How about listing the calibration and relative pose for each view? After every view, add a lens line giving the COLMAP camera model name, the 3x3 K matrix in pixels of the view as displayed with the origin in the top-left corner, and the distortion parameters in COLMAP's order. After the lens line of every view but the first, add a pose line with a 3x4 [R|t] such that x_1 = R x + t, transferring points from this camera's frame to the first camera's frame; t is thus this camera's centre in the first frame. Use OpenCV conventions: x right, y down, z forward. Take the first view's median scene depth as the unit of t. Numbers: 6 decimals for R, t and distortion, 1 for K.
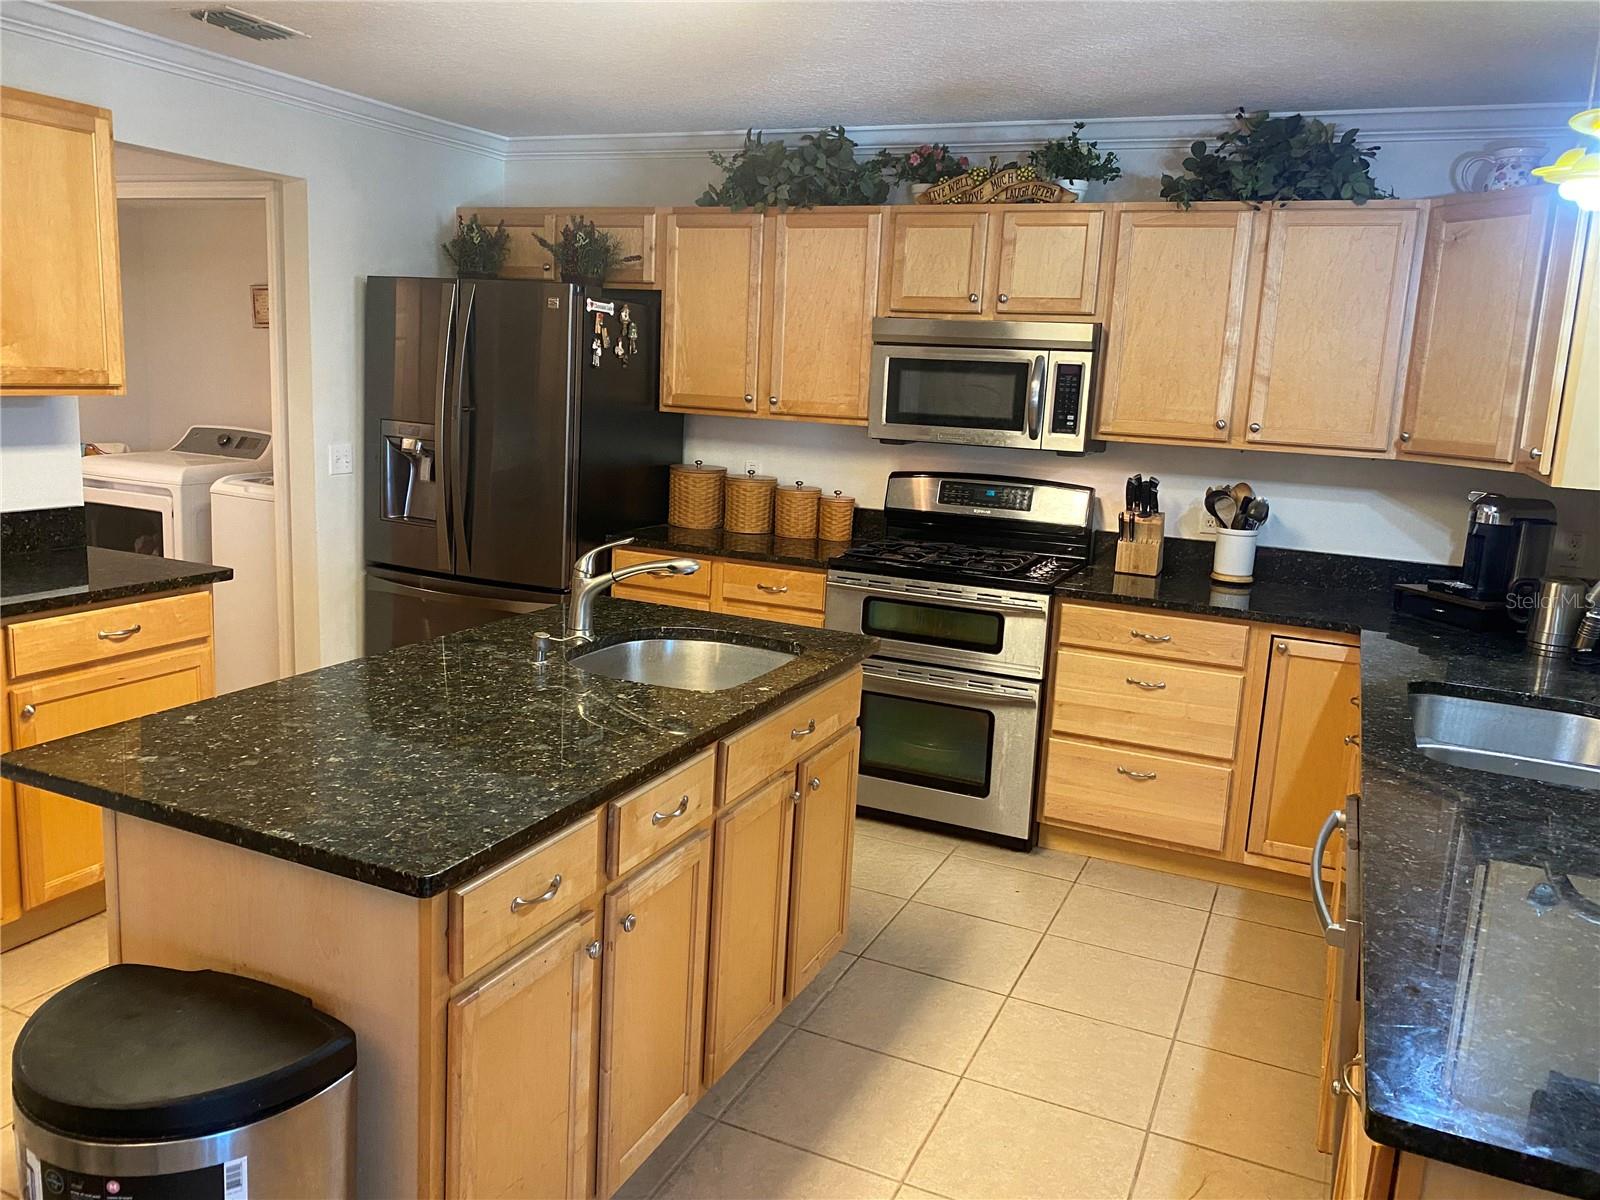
lens RADIAL K [[1206.8, 0, 783.2], [0, 1206.8, 594.2], [0, 0, 1]] dist [0.033514, -0.046710]
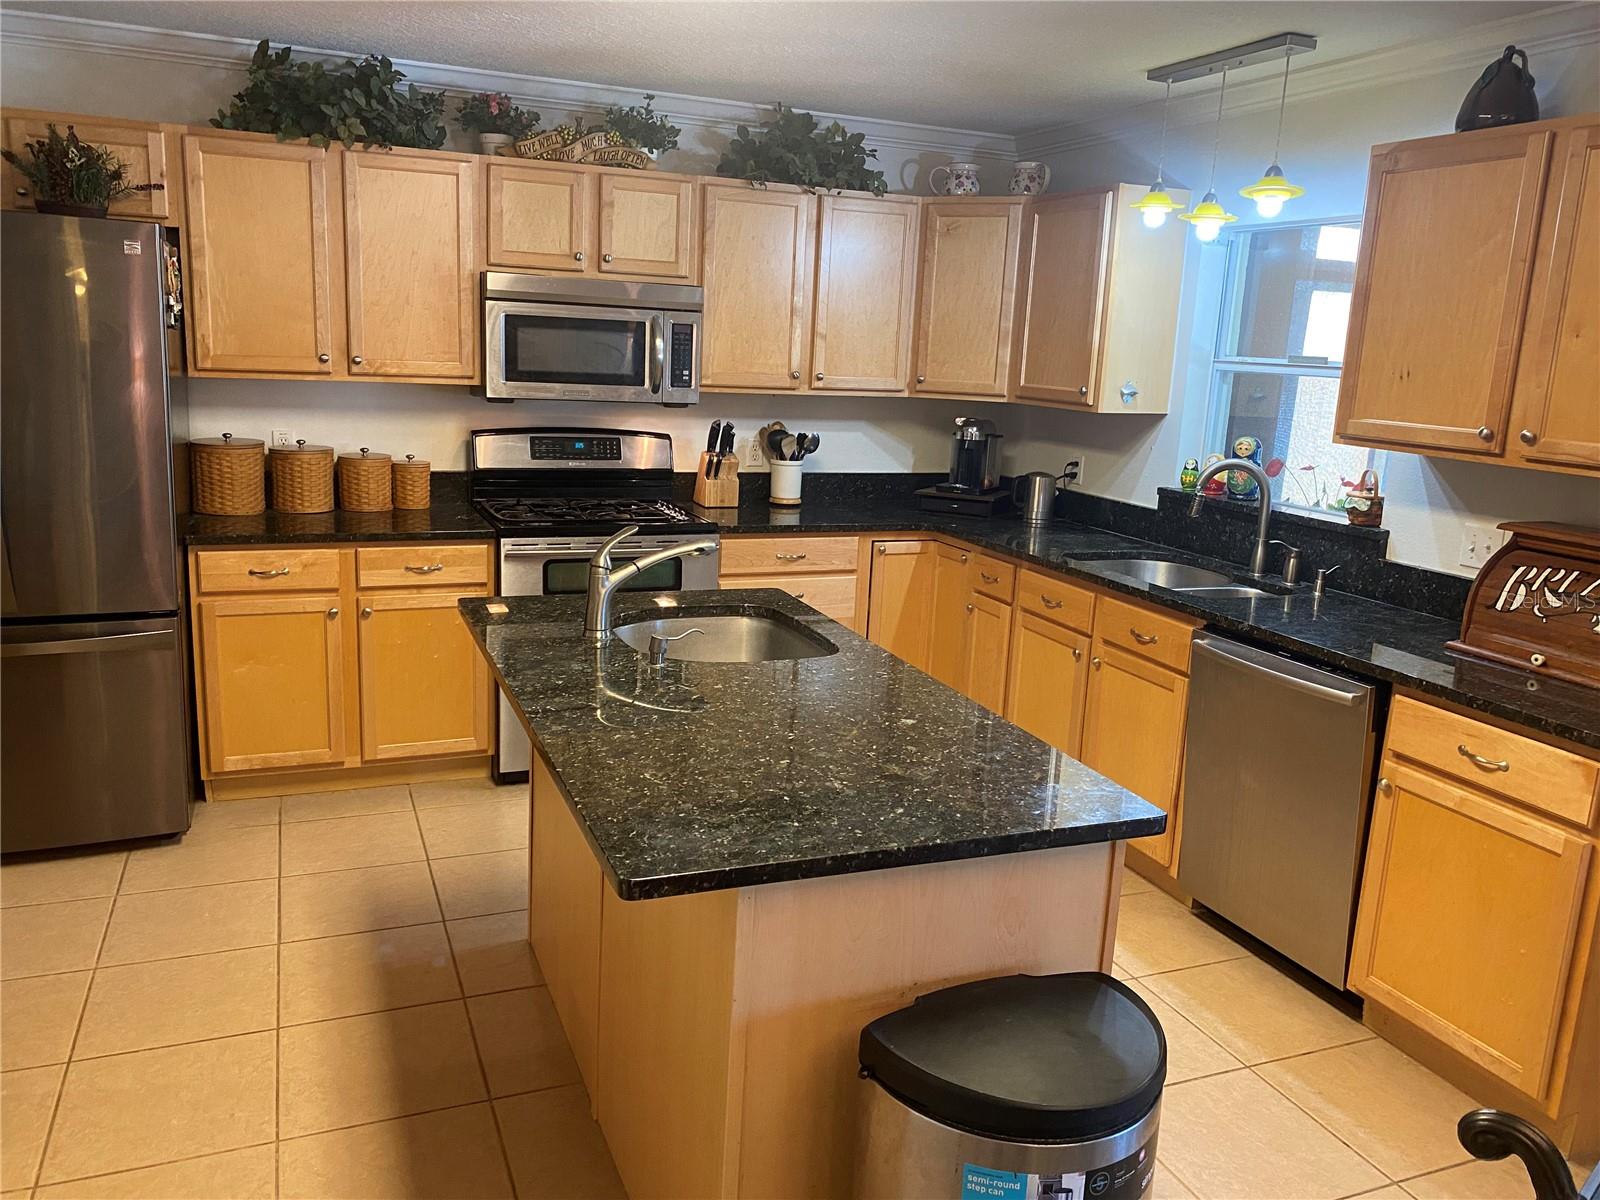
lens RADIAL K [[1206.8, 0, 786.2], [0, 1206.8, 609.2], [0, 0, 1]] dist [0.033514, -0.046710]
pose [[0.690465, -0.176072, 0.701610, -0.497065], [0.121612, 0.984374, 0.127353, -0.060735], [-0.713070, -0.002609, 0.701088, 0.155776]]
